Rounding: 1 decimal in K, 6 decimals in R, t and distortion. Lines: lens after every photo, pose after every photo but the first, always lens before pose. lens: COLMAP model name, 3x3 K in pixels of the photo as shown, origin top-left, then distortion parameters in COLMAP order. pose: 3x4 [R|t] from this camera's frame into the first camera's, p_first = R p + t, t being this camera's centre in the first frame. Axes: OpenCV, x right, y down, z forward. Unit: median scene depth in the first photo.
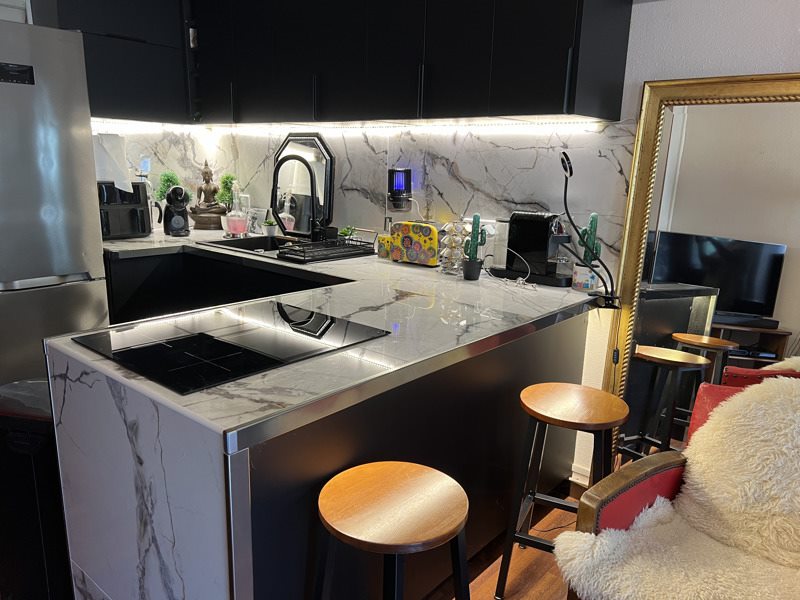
lens RADIAL K [[609.7, 0, 395.0], [0, 609.7, 300.2], [0, 0, 1]] dist [0.045183, -0.009245]
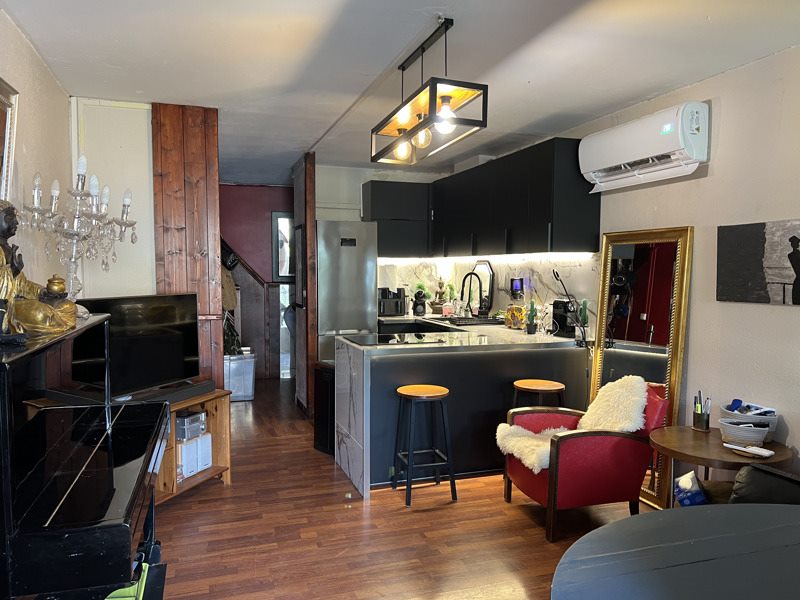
lens RADIAL K [[609.7, 0, 401.8], [0, 609.7, 300.8], [0, 0, 1]] dist [0.045183, -0.009245]
pose [[0.865081, -0.000320, -0.501633, 0.585402], [-0.090547, 0.983474, -0.156779, 0.159408], [0.493393, 0.181048, 0.850755, -0.670188]]
